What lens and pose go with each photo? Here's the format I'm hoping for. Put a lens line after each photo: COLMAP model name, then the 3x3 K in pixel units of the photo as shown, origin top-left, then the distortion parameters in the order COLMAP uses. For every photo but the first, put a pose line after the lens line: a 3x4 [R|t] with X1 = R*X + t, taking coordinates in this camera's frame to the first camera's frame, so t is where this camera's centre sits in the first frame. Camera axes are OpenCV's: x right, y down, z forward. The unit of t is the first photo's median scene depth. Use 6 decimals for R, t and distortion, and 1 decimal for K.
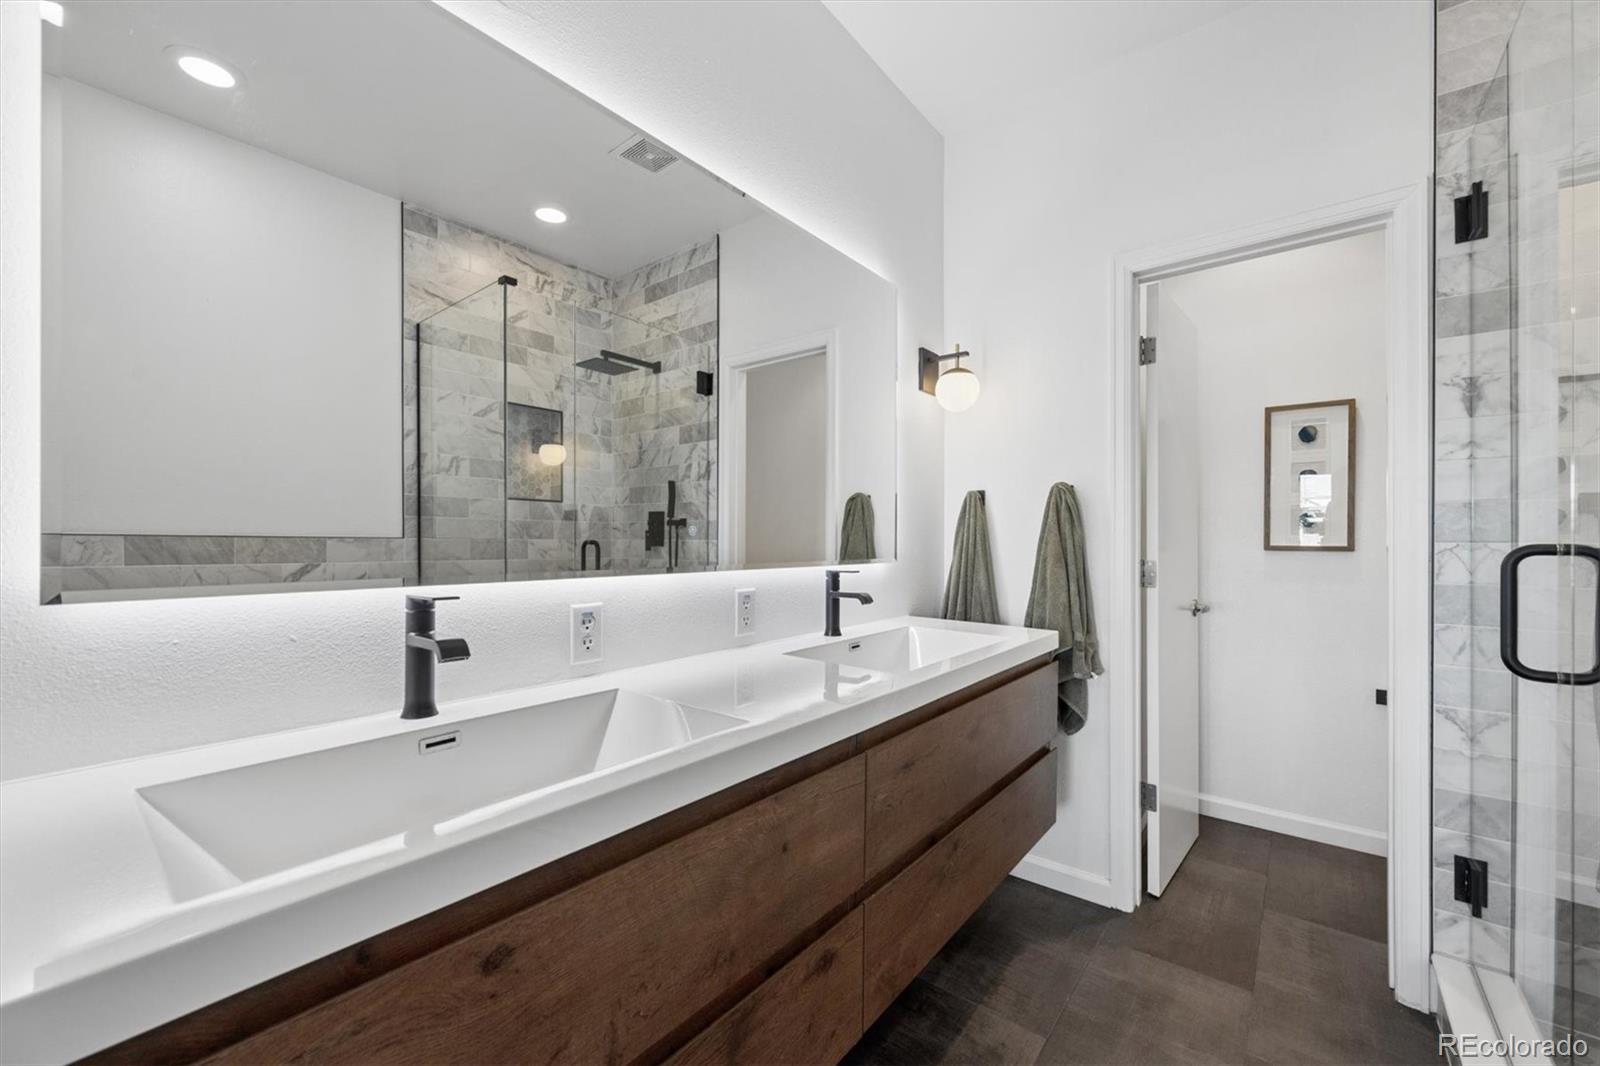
lens RADIAL K [[636.6, 0, 790.1], [0, 636.6, 540.2], [0, 0, 1]] dist [-0.001432, -0.000107]
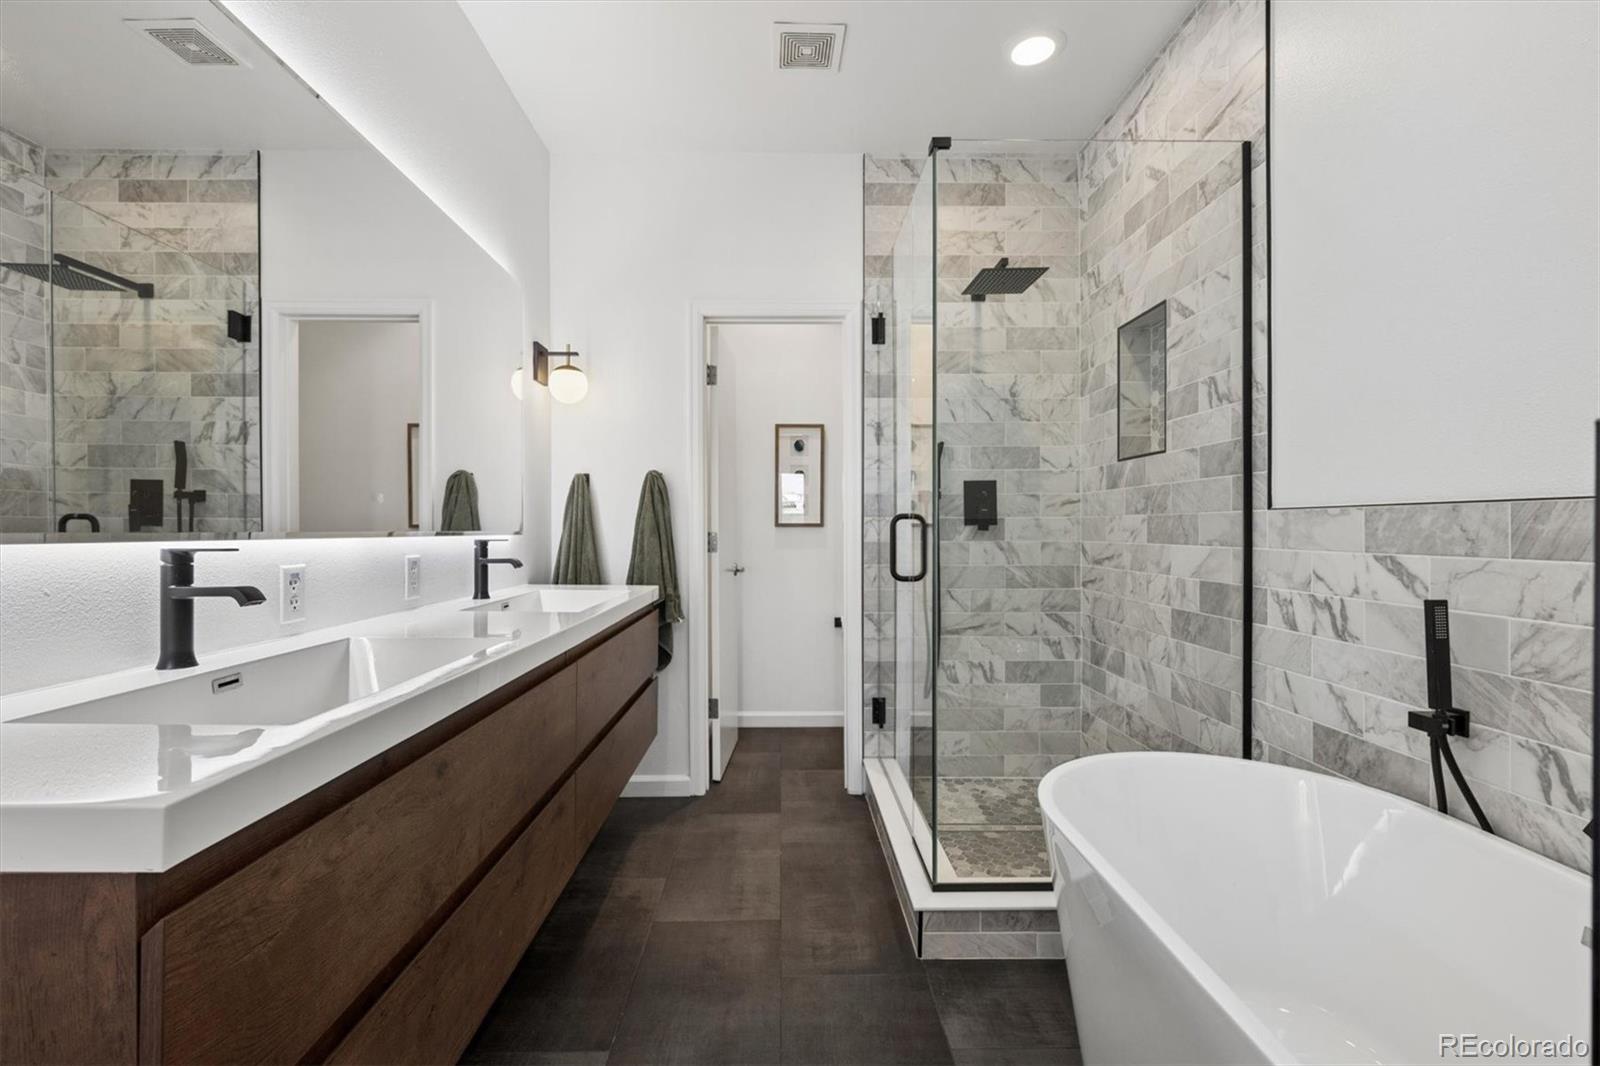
lens RADIAL K [[681.0, 0, 801.0], [0, 681.0, 537.9], [0, 0, 1]] dist [0.003308, 0.000588]
pose [[0.757636, -0.011957, 0.652568, -0.255871], [0.003425, 0.999891, 0.014345, 0.026651], [-0.652669, -0.008633, 0.757594, -0.229417]]
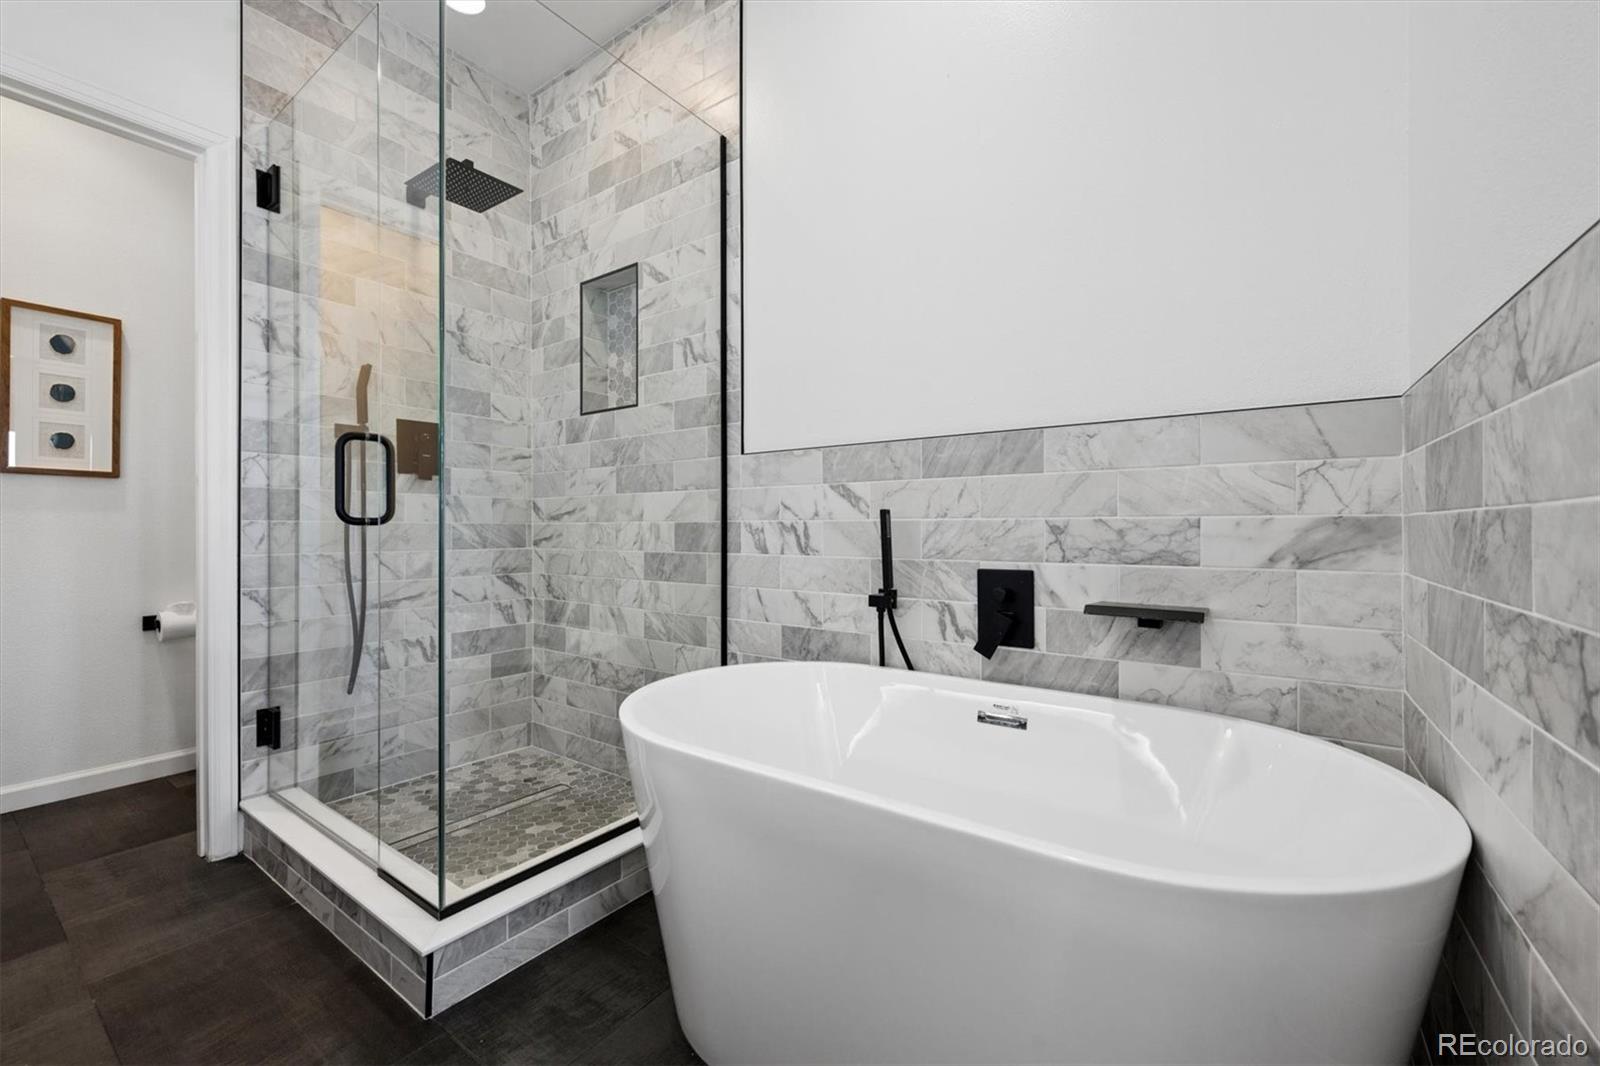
lens RADIAL K [[636.6, 0, 801.1], [0, 636.6, 528.8], [0, 0, 1]] dist [-0.001432, -0.000107]
pose [[-0.064079, -0.005810, 0.997928, -0.193216], [0.000157, 0.999983, 0.005832, 0.117149], [-0.997945, 0.000531, -0.064077, 0.031230]]
